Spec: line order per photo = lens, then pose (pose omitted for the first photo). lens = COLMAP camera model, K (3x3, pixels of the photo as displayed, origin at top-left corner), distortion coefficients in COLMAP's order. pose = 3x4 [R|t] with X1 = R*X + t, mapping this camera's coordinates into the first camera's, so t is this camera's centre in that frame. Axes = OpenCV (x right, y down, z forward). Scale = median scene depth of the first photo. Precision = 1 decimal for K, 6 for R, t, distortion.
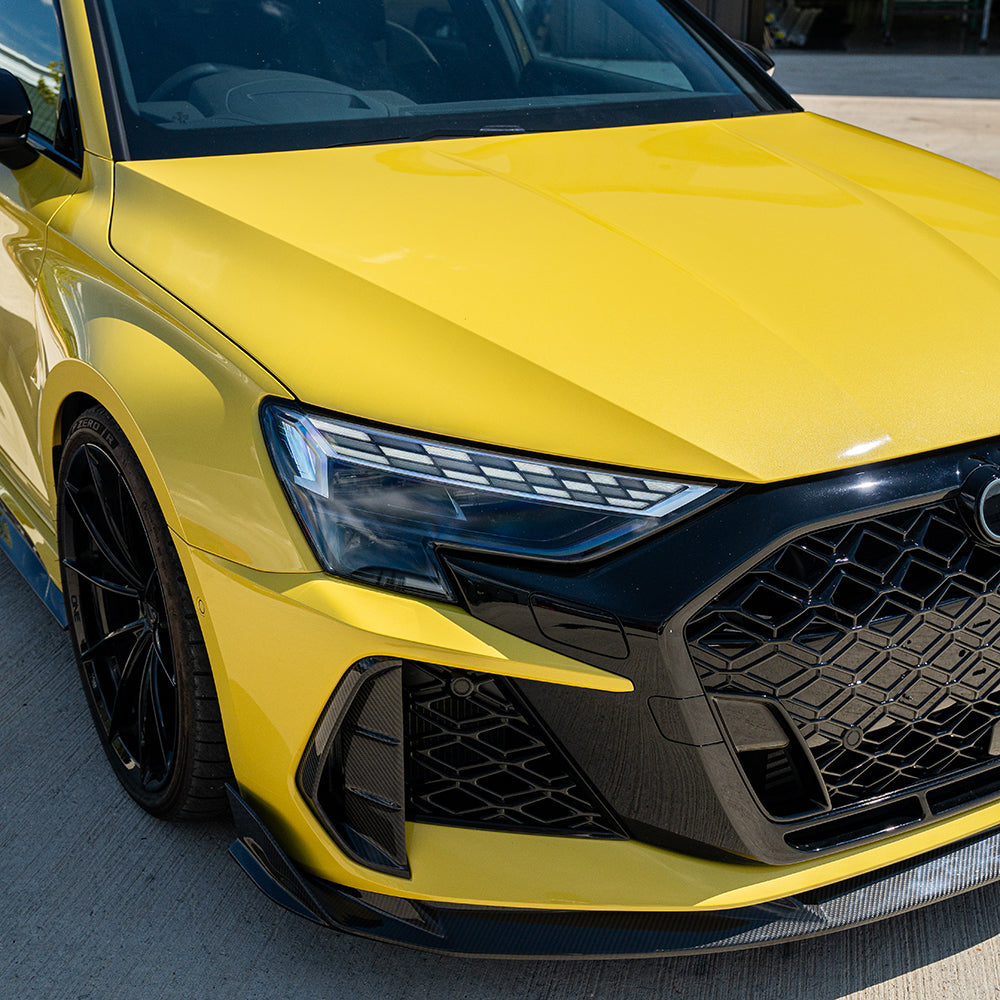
lens RADIAL K [[1458.8, 0, 500.0], [0, 1458.8, 500.0], [0, 0, 1]] dist [-0.009435, 0.057945]
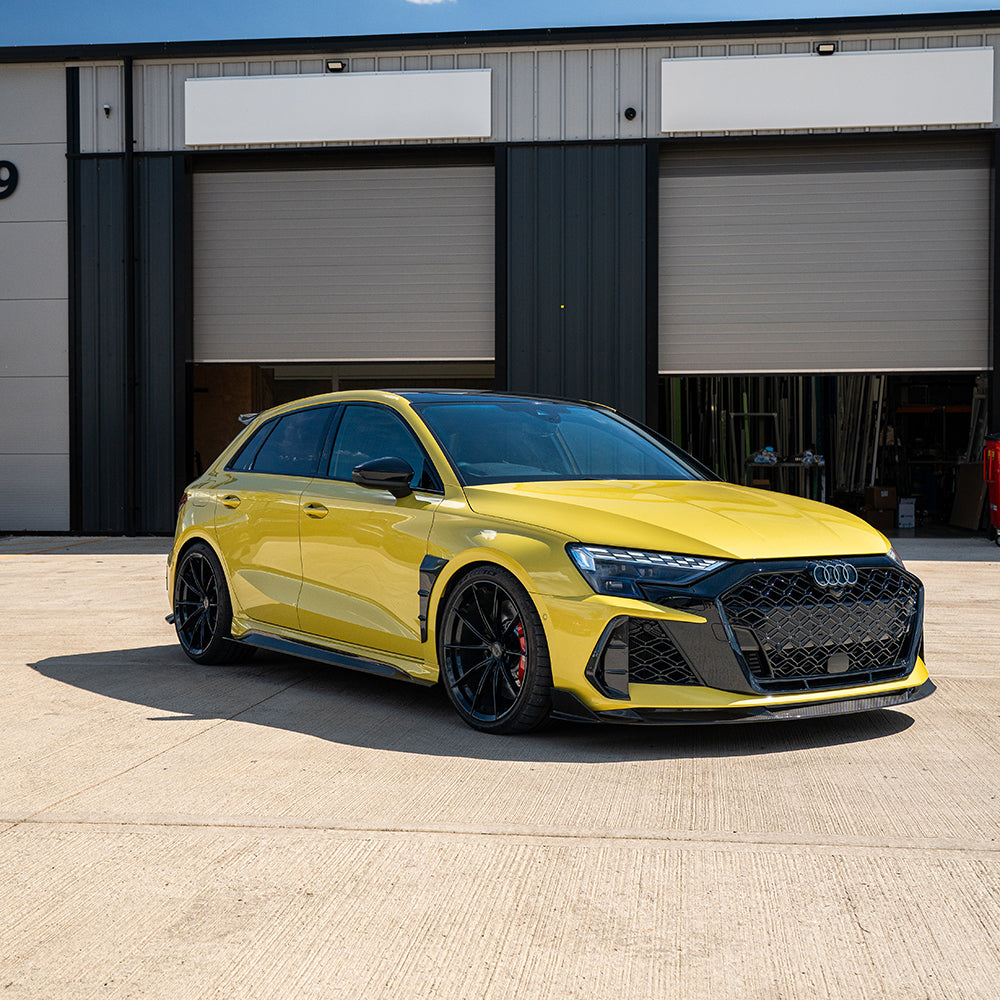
lens RADIAL K [[1458.8, 0, 500.0], [0, 1458.8, 500.0], [0, 0, 1]] dist [-0.009435, 0.057945]
pose [[0.996099, 0.000399, 0.088243, -0.572568], [0.029728, 0.940018, -0.339827, 0.862348], [-0.083085, 0.341125, 0.936339, -1.788432]]
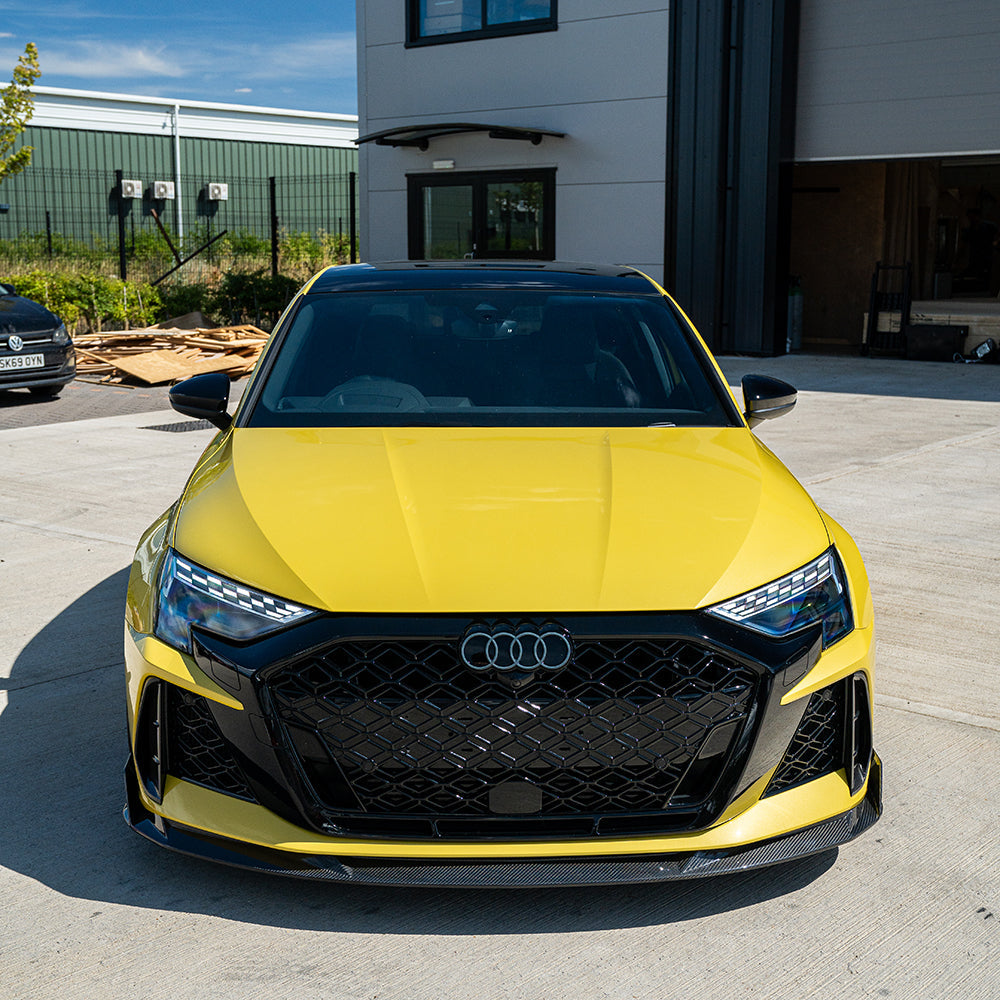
lens RADIAL K [[1458.8, 0, 500.0], [0, 1458.8, 500.0], [0, 0, 1]] dist [-0.009435, 0.057945]
pose [[0.884337, 0.083703, -0.459284, 1.164143], [-0.171805, 0.973105, -0.153462, 0.094399], [0.434086, 0.214619, 0.874933, -0.532838]]
